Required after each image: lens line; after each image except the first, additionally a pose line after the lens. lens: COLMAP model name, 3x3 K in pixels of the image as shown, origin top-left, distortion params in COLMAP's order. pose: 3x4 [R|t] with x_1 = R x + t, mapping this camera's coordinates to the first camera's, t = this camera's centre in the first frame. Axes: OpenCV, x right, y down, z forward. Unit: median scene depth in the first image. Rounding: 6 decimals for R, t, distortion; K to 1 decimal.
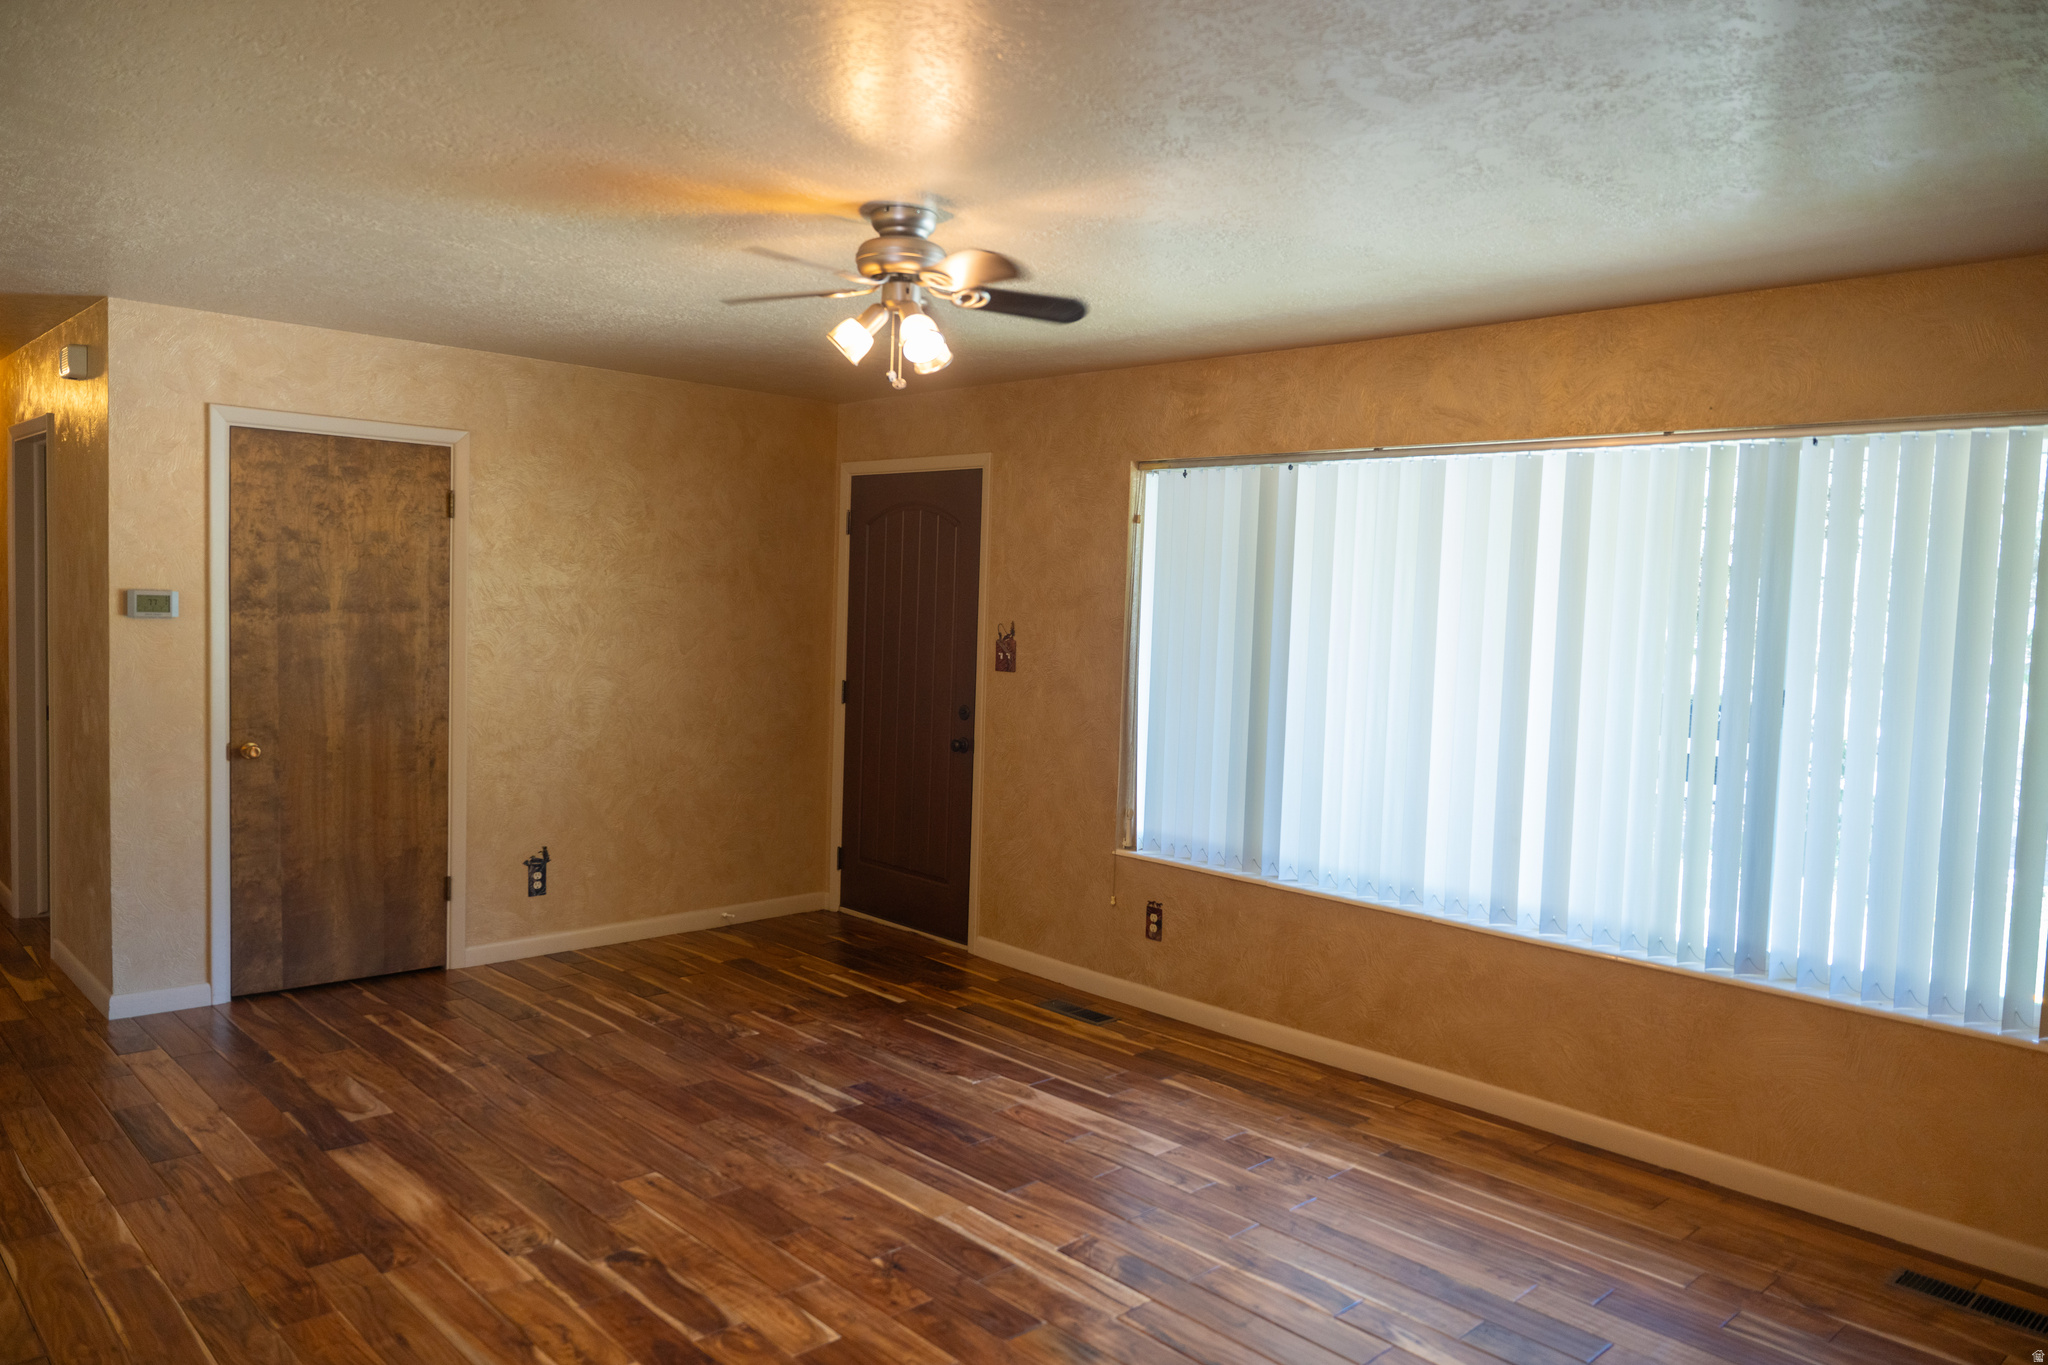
lens RADIAL K [[1363.3, 0, 1024.0], [0, 1363.3, 682.5], [0, 0, 1]] dist [0.002934, -0.010681]
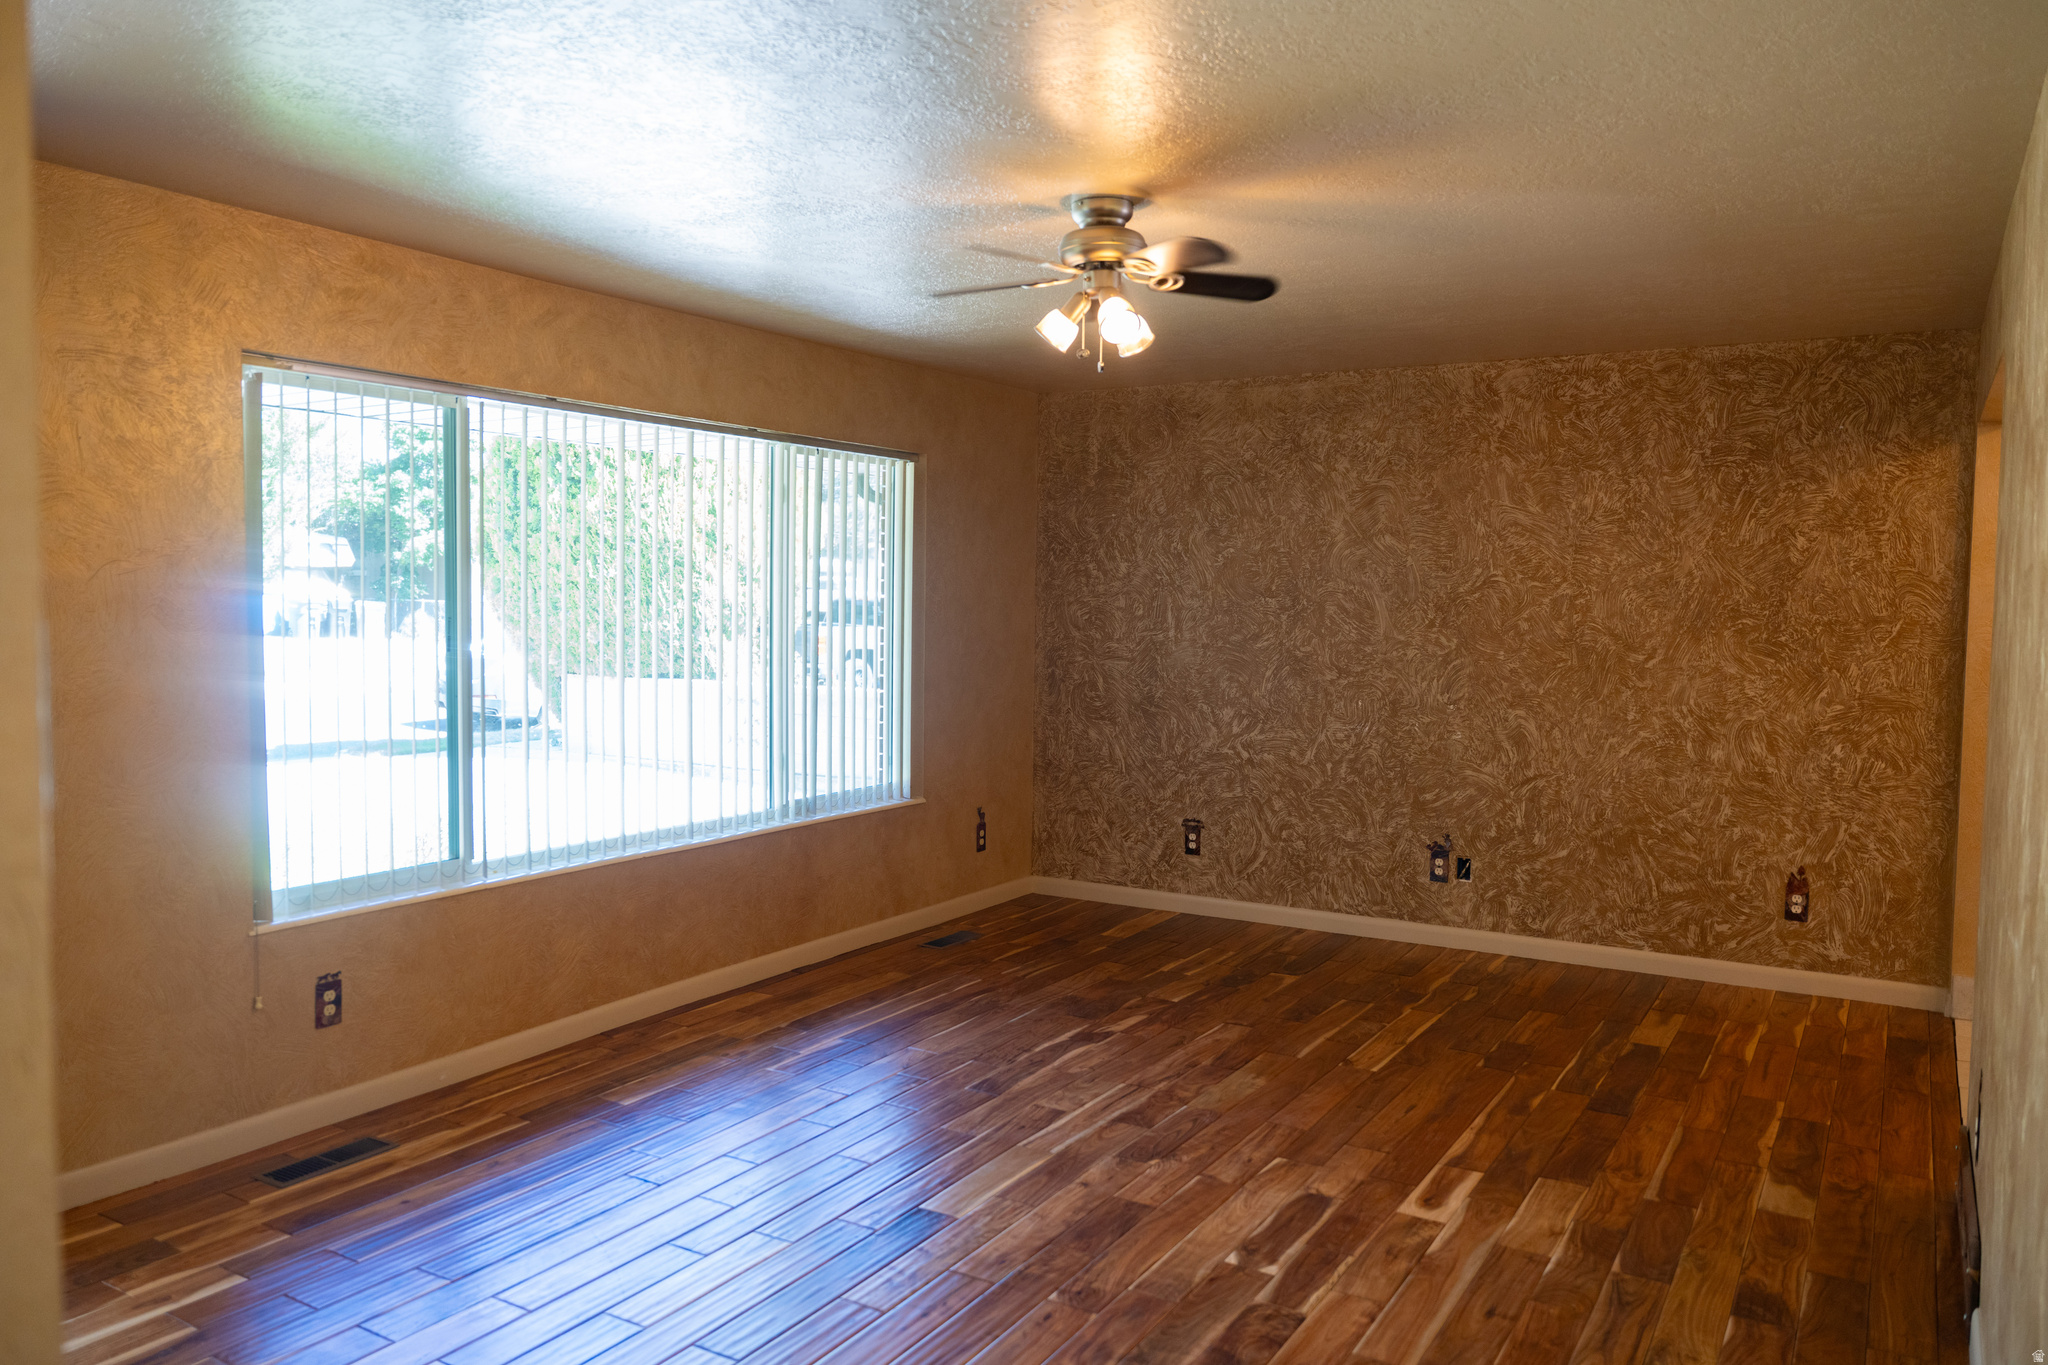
lens RADIAL K [[1363.3, 0, 1024.0], [0, 1363.3, 682.5], [0, 0, 1]] dist [0.002934, -0.010681]
pose [[-0.226647, -0.093425, 0.969486, -0.757657], [0.039466, 0.993690, 0.104984, -0.062278], [-0.973177, 0.062056, -0.221530, 0.880410]]
